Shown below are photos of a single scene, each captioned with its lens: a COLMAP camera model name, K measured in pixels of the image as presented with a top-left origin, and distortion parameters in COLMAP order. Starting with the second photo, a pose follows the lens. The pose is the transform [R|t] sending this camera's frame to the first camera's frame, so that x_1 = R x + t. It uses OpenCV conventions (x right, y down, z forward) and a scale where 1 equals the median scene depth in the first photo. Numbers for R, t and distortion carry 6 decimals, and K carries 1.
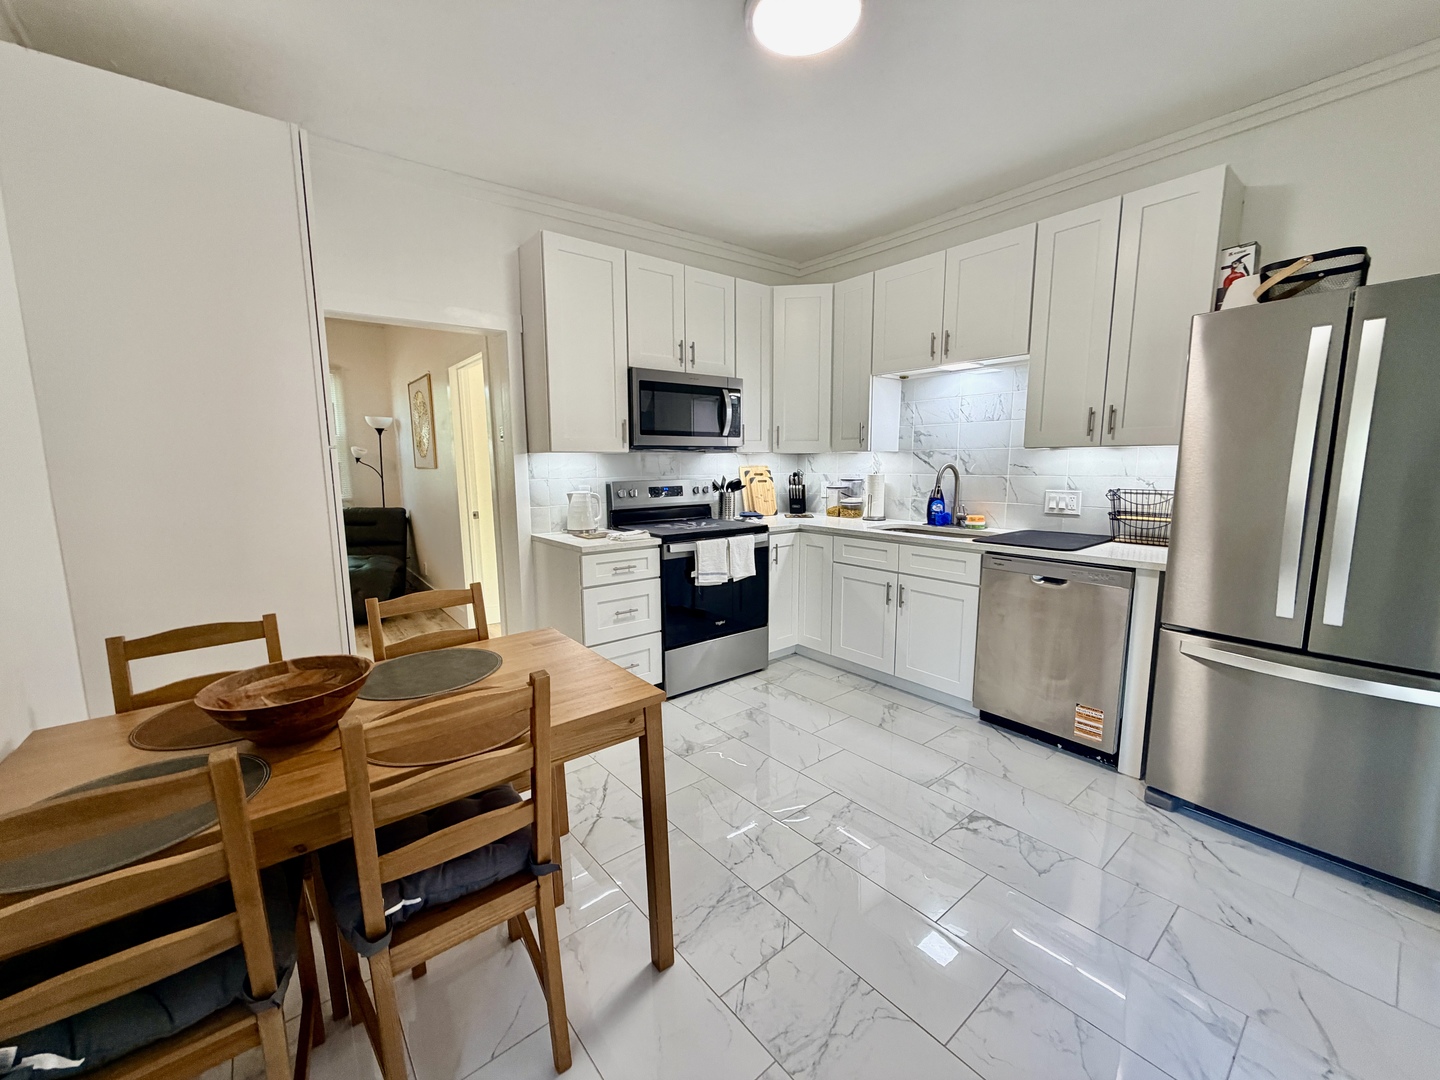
lens RADIAL K [[579.3, 0, 717.4], [0, 579.3, 542.4], [0, 0, 1]] dist [0.000389, 0.000272]
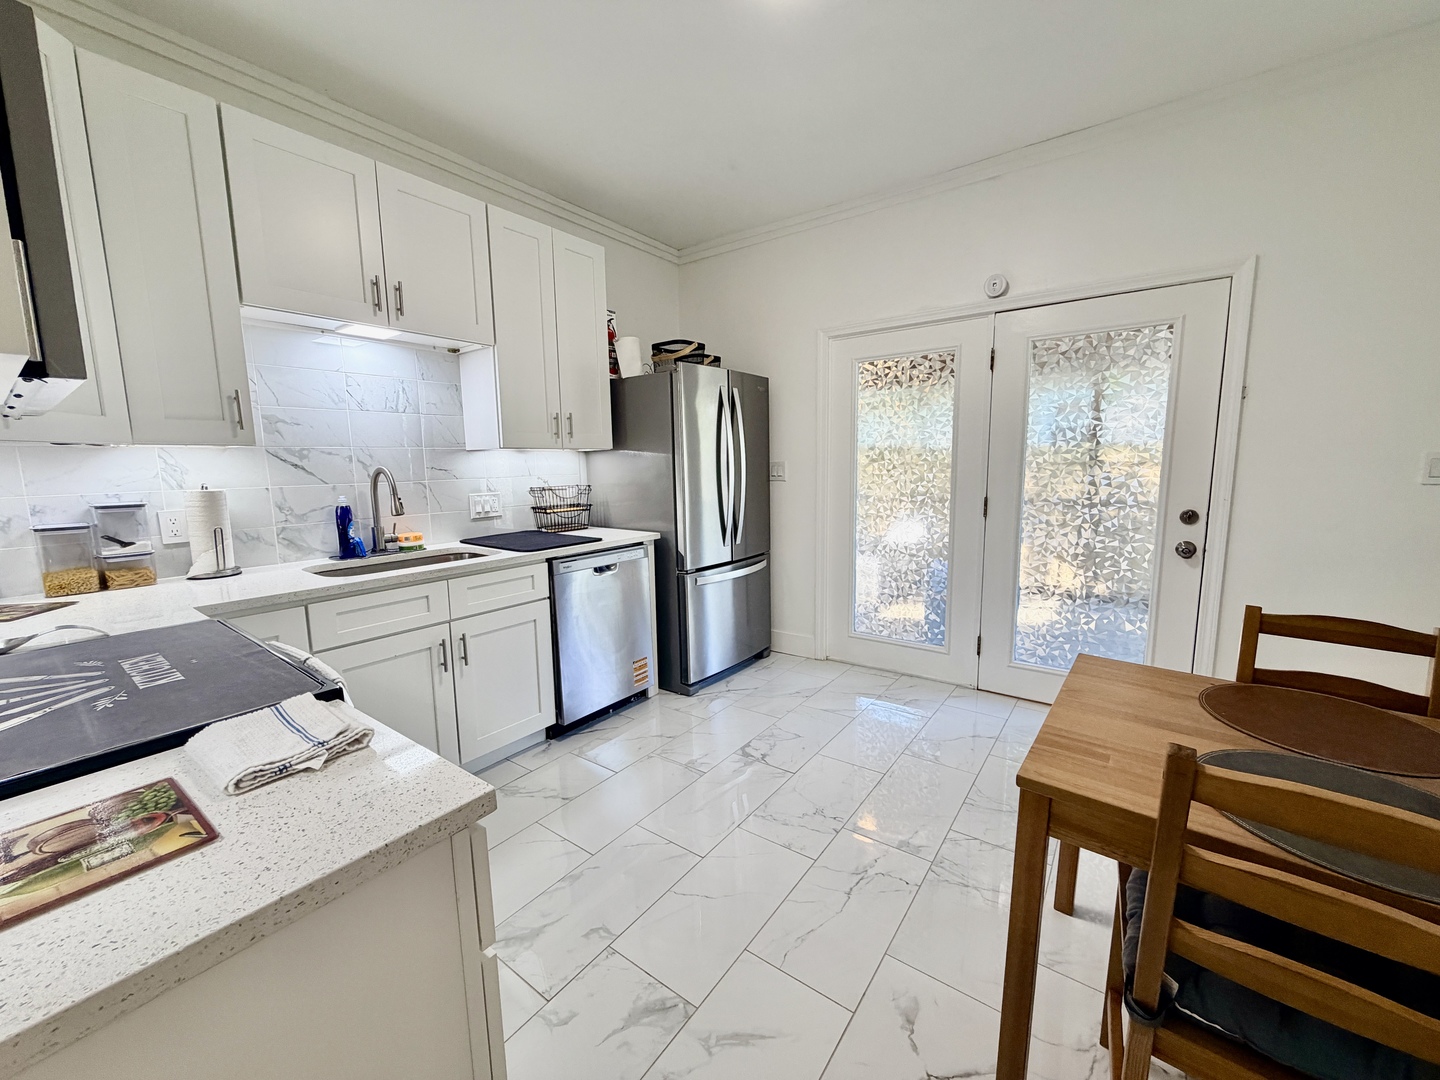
lens RADIAL K [[579.3, 0, 720.6], [0, 579.3, 541.0], [0, 0, 1]] dist [0.000389, 0.000272]
pose [[-0.249724, -0.123449, 0.960416, -0.433083], [0.150883, 0.974764, 0.164525, -0.108453], [-0.956490, 0.185996, -0.224796, 0.831445]]
